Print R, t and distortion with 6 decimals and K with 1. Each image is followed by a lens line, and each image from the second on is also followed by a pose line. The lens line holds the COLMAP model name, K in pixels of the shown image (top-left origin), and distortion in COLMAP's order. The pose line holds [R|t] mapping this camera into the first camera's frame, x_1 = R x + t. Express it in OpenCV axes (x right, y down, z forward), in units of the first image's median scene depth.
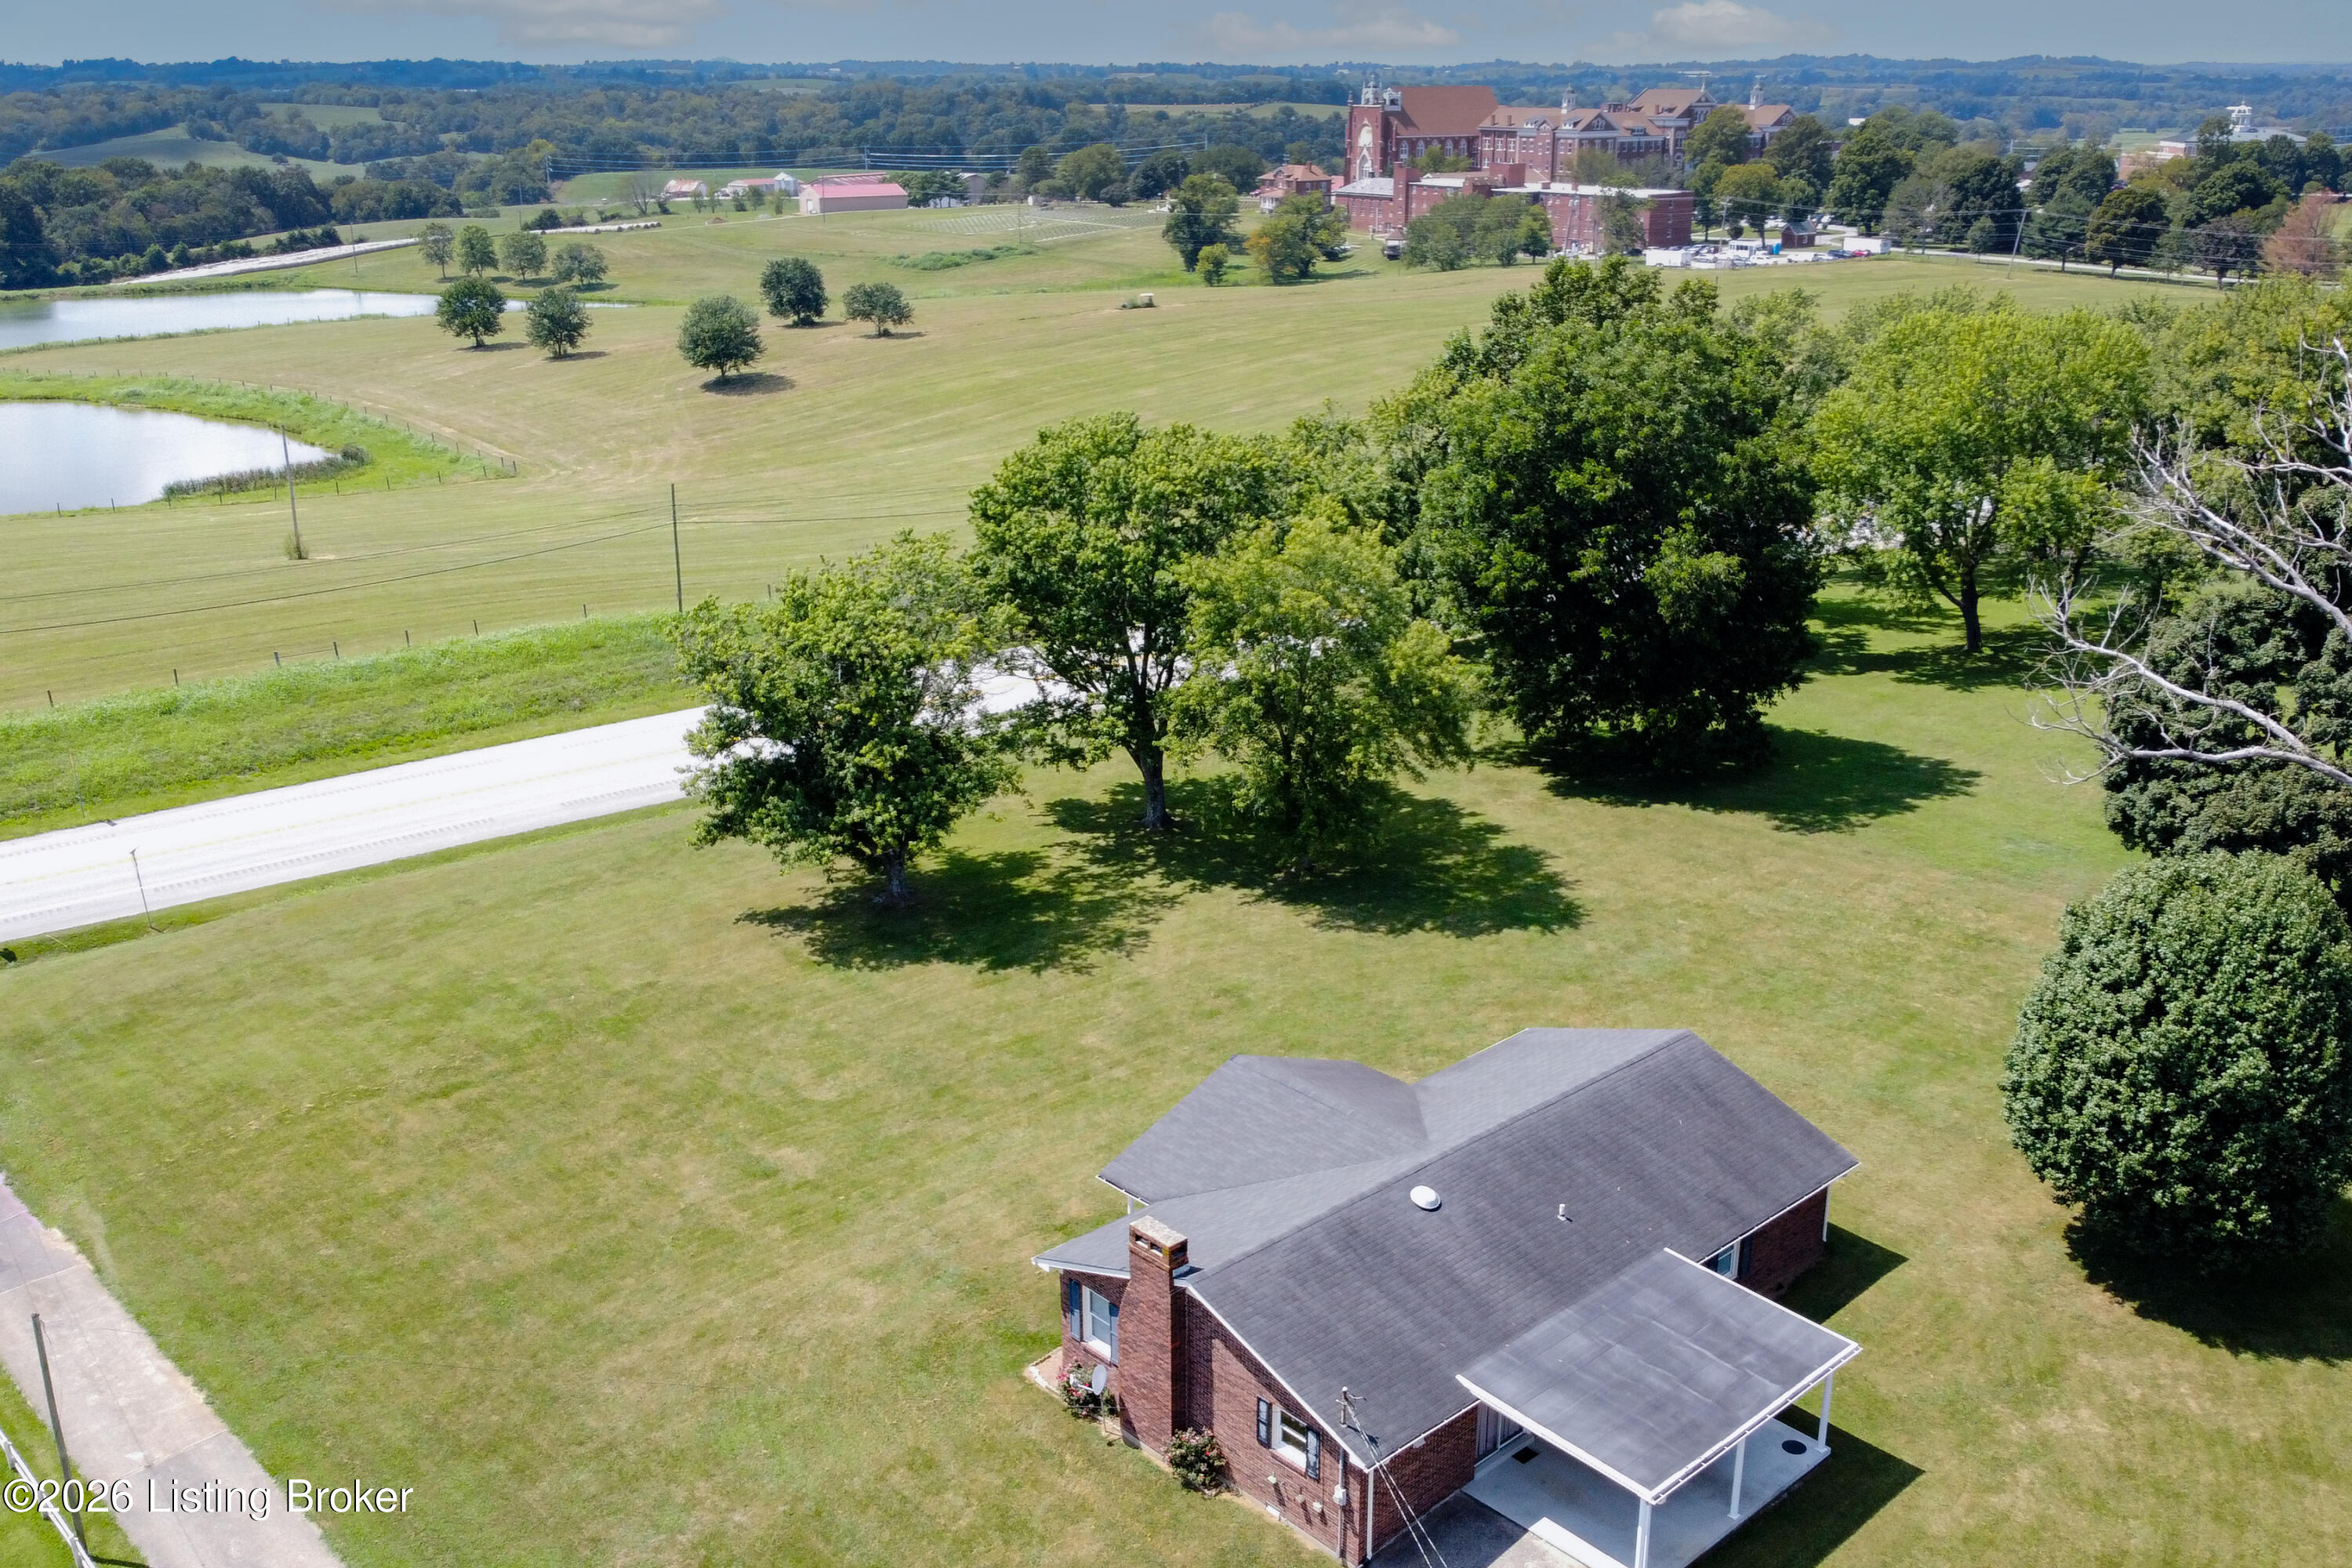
lens RADIAL K [[2121.2, 0, 1176.0], [0, 2121.2, 784.0], [0, 0, 1]] dist [0.008173, -0.028772]
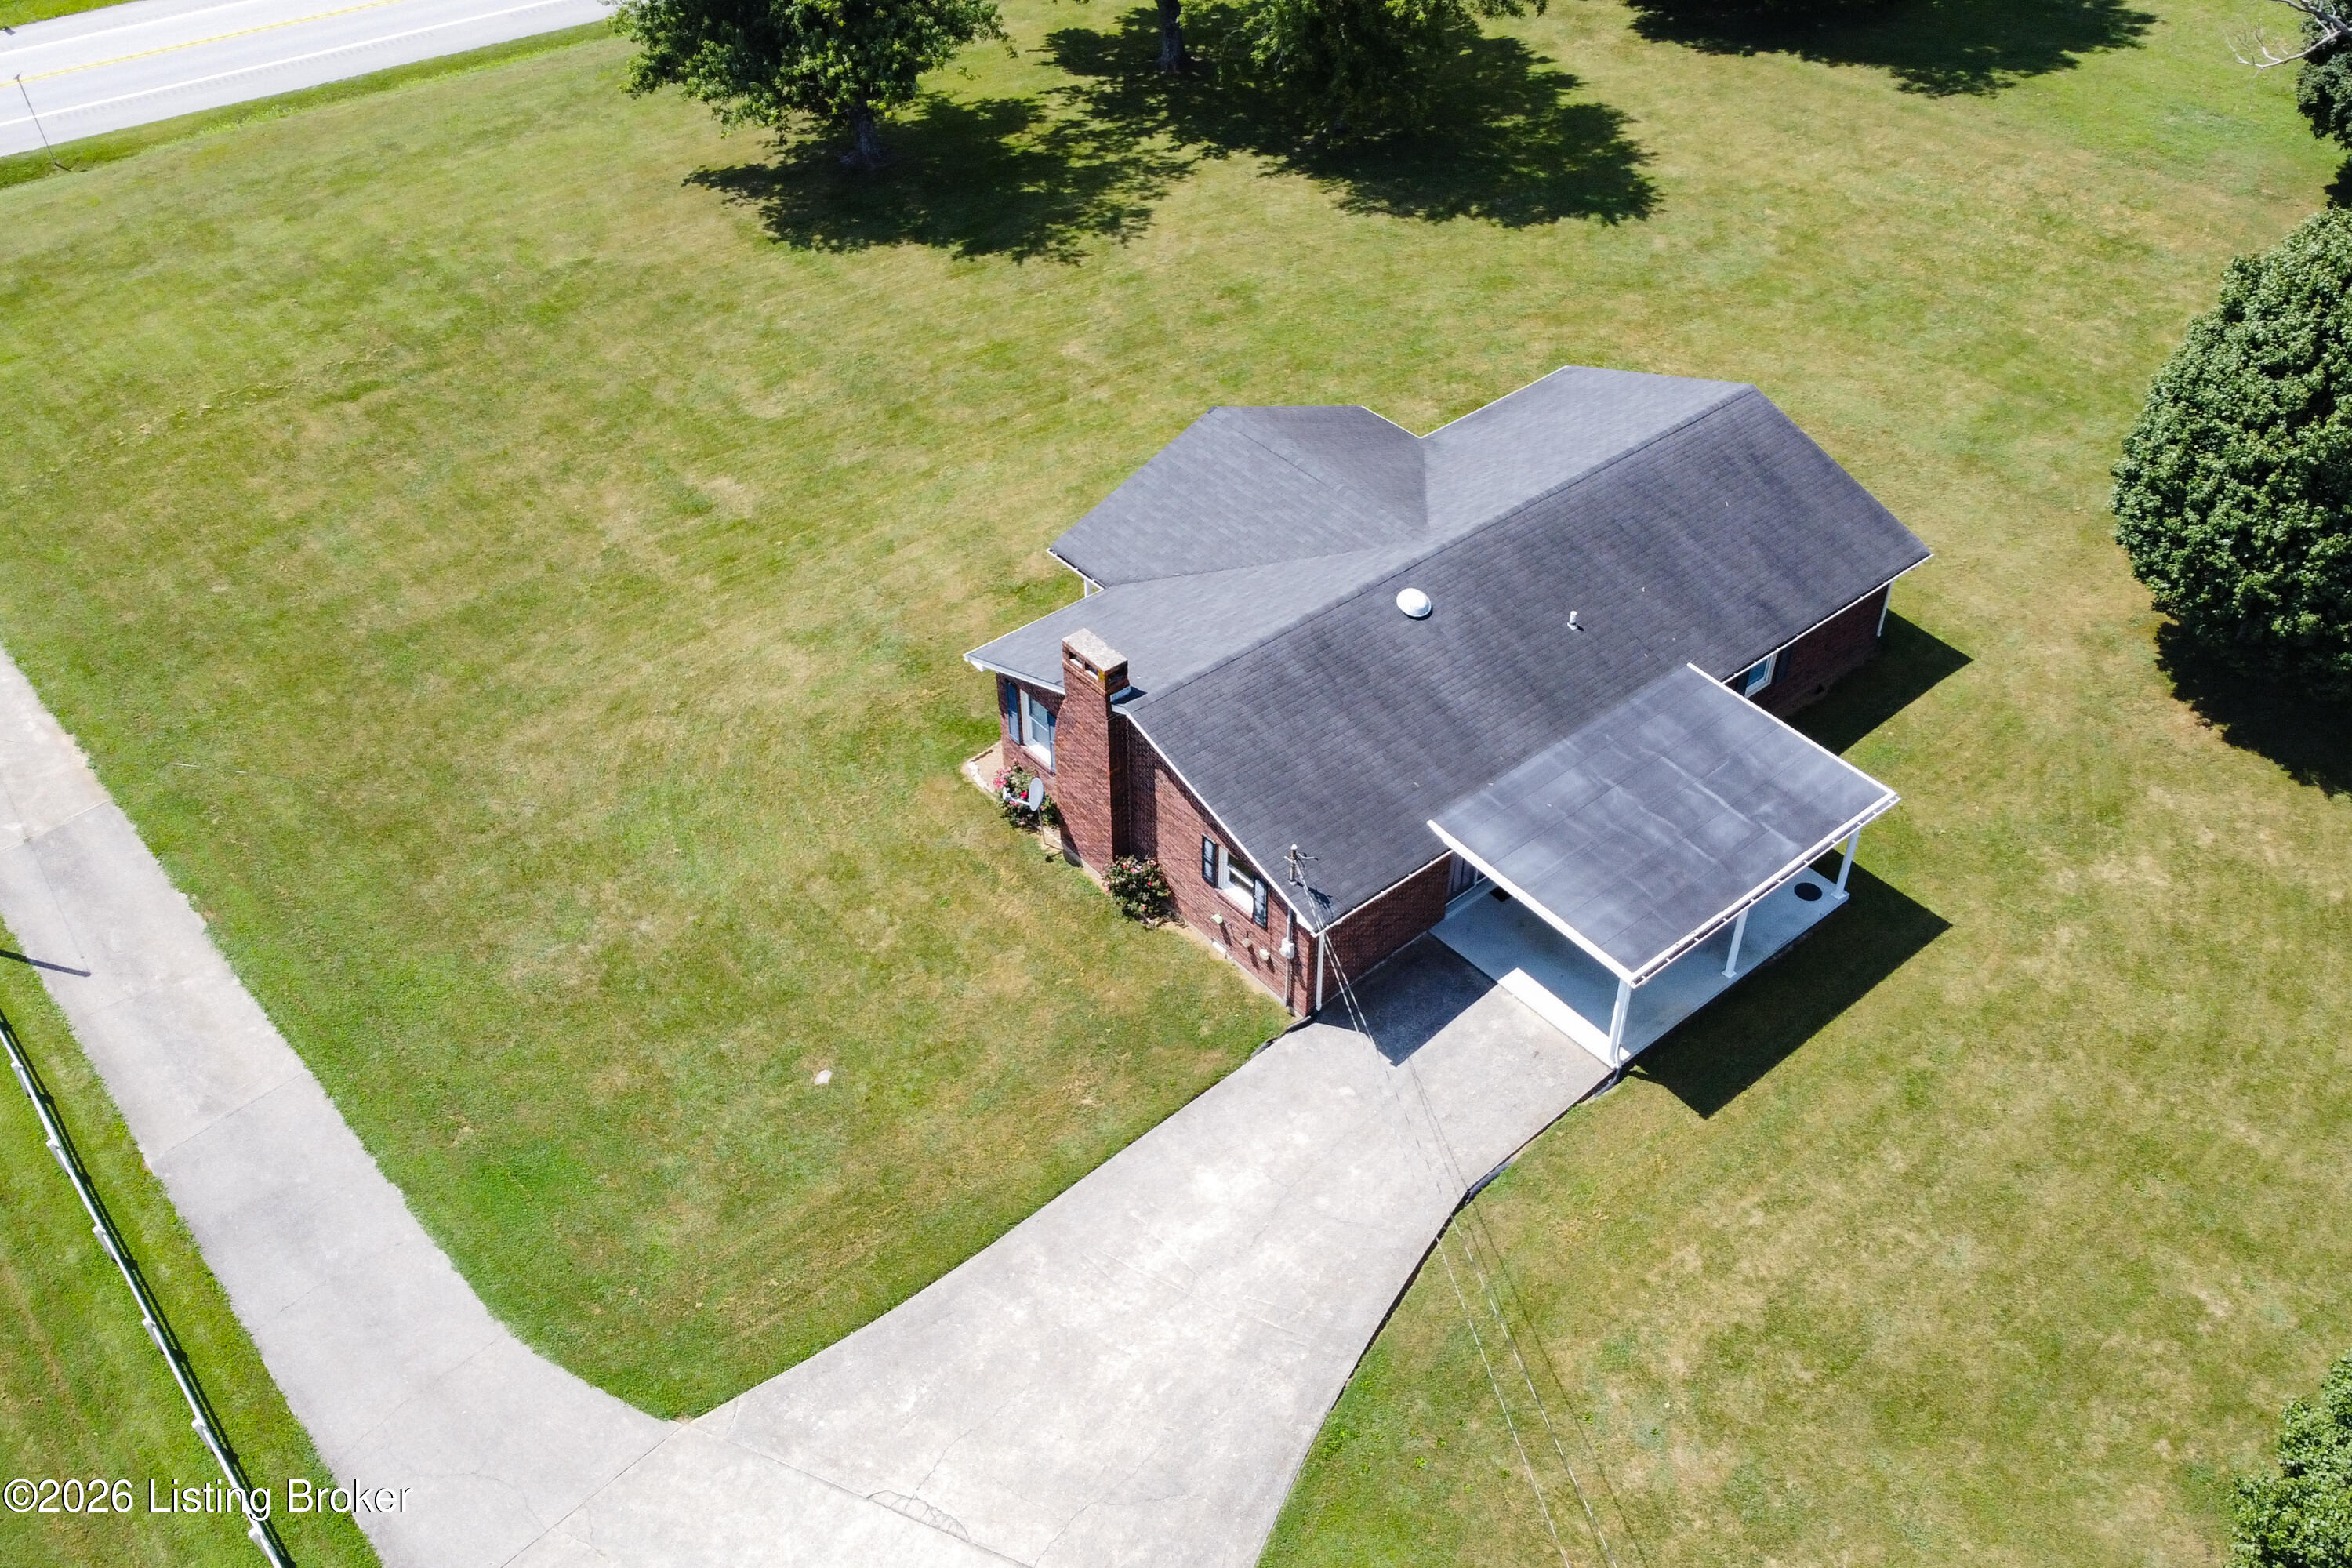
lens RADIAL K [[2121.2, 0, 1176.0], [0, 2121.2, 784.0], [0, 0, 1]] dist [0.008173, -0.028772]
pose [[0.999087, 0.027752, -0.032487, 0.049015], [-0.013670, 0.927997, 0.372338, -0.054397], [0.040481, -0.371553, 0.927529, 0.163154]]
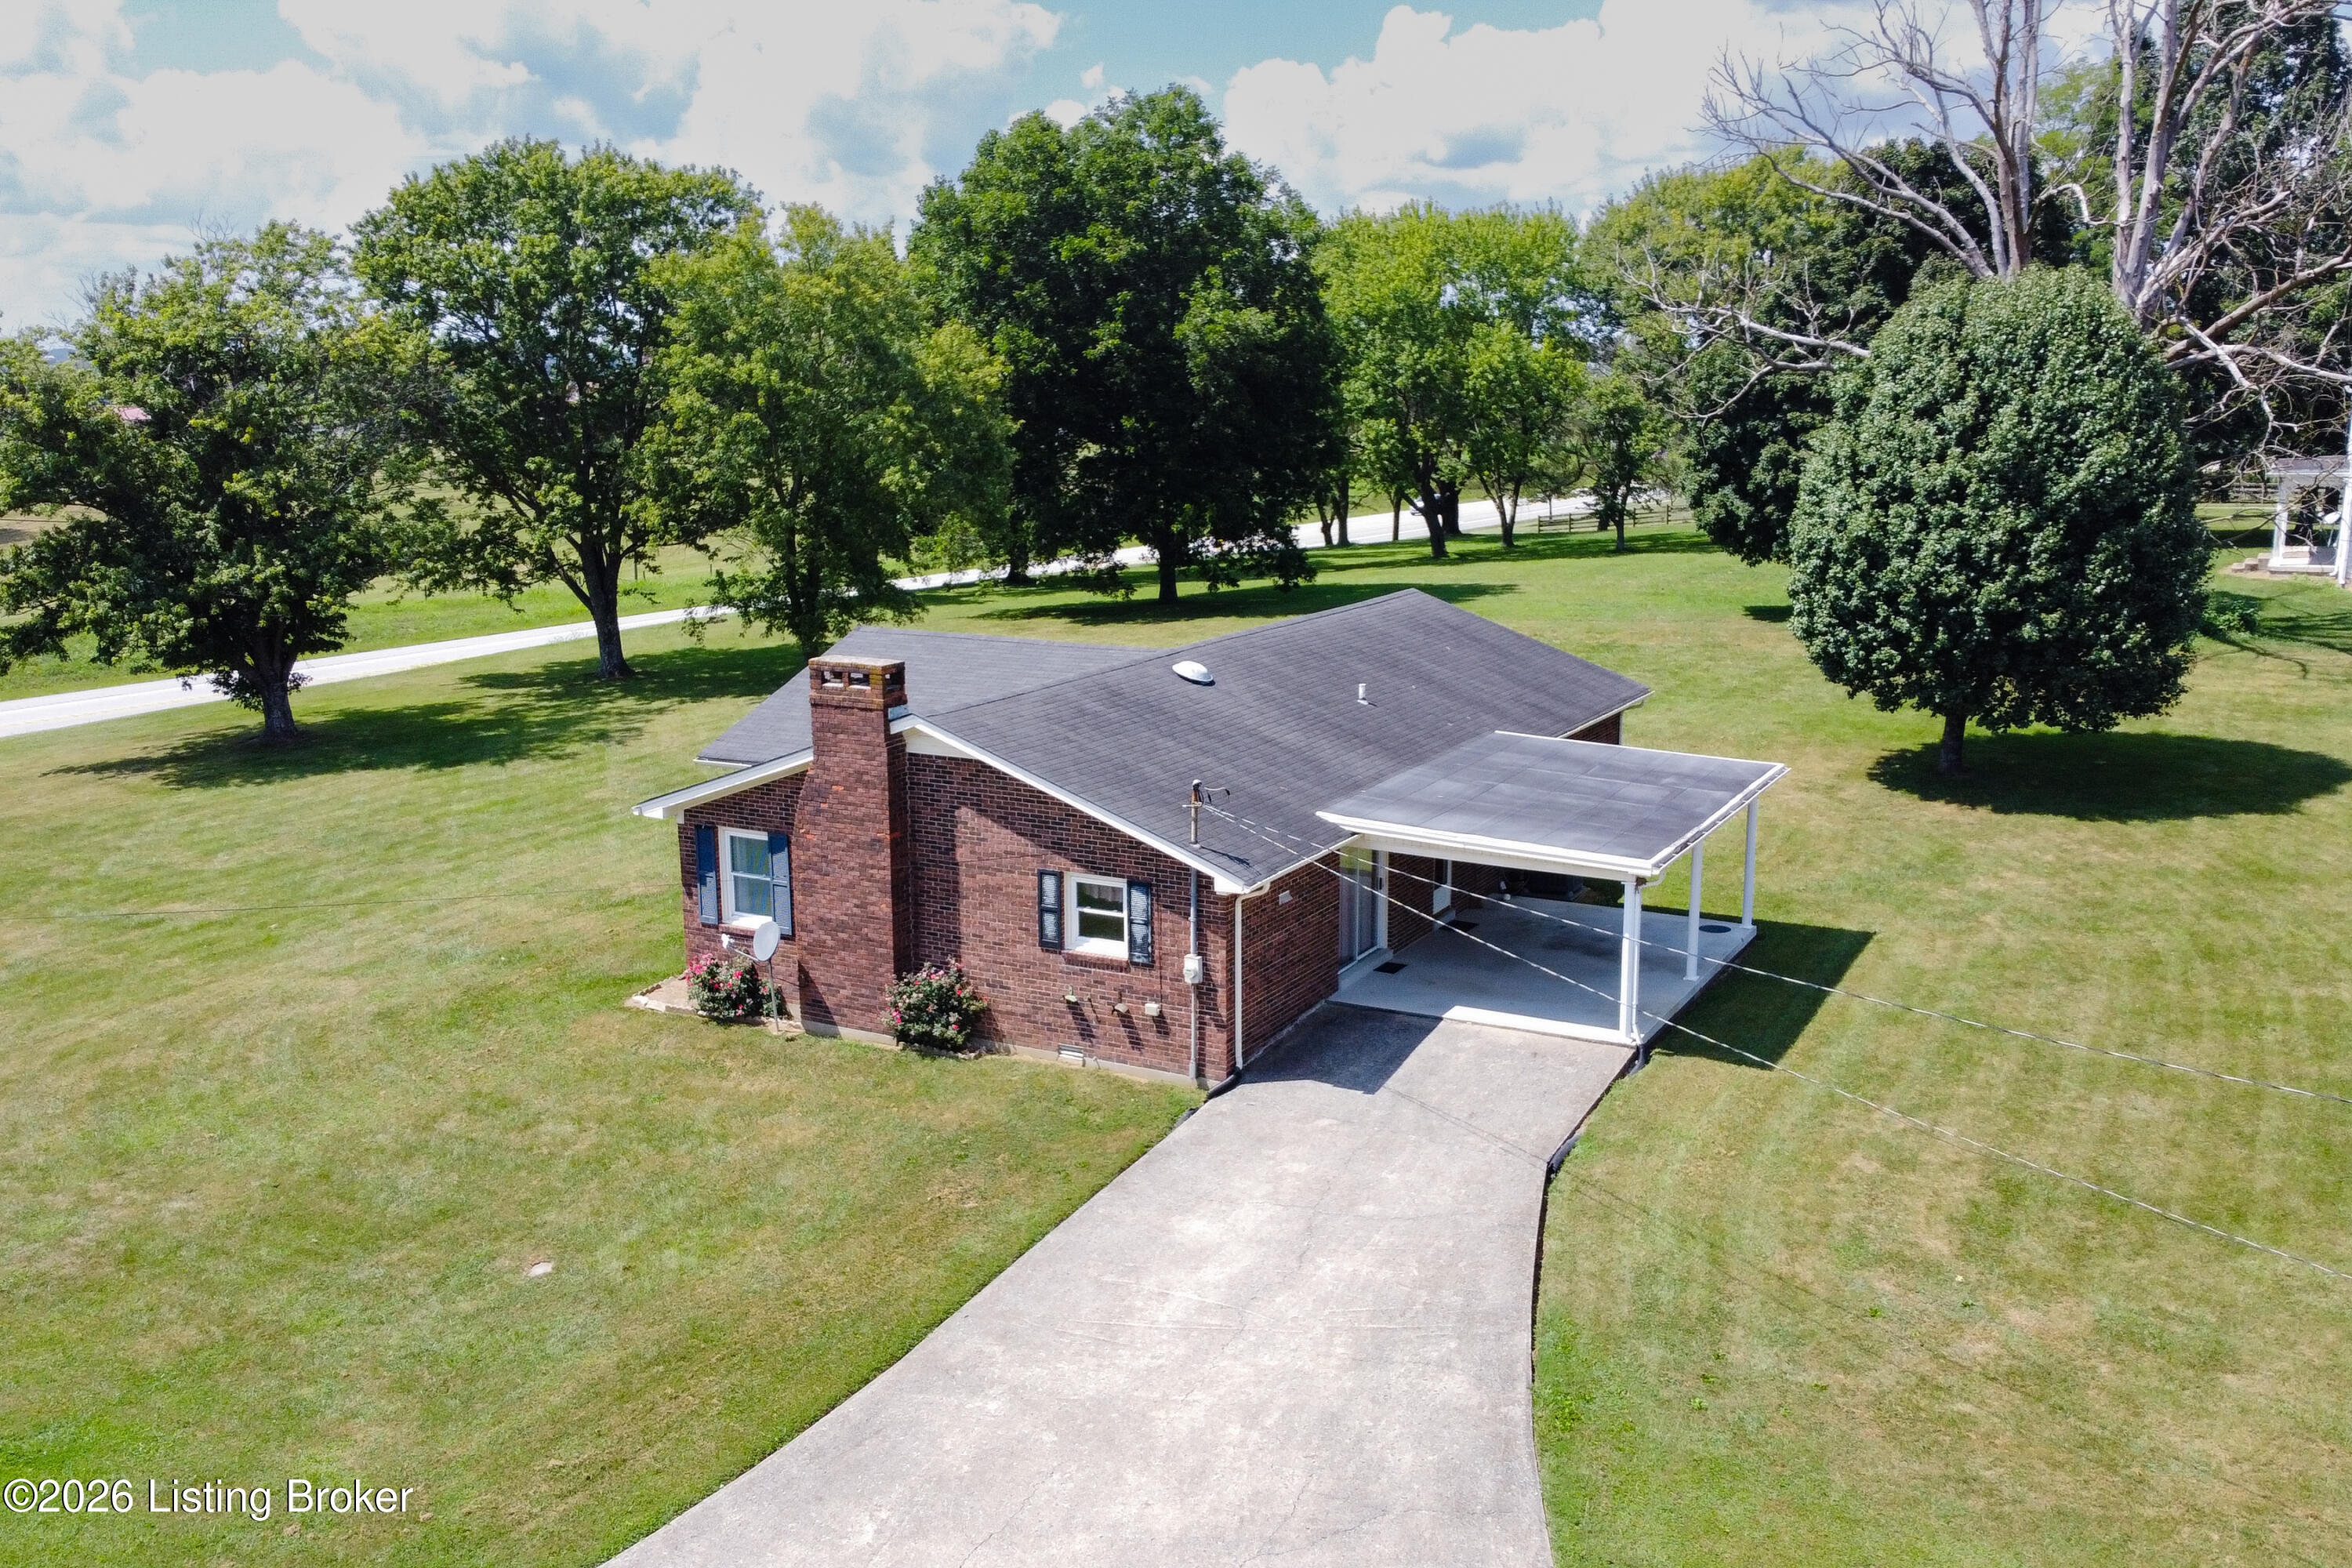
lens RADIAL K [[2121.2, 0, 1176.0], [0, 2121.2, 784.0], [0, 0, 1]] dist [0.008173, -0.028772]
pose [[0.945617, -0.063319, 0.319060, -0.115573], [0.104750, 0.987897, -0.114400, 0.302704], [-0.307954, 0.141601, 0.940805, 0.318578]]
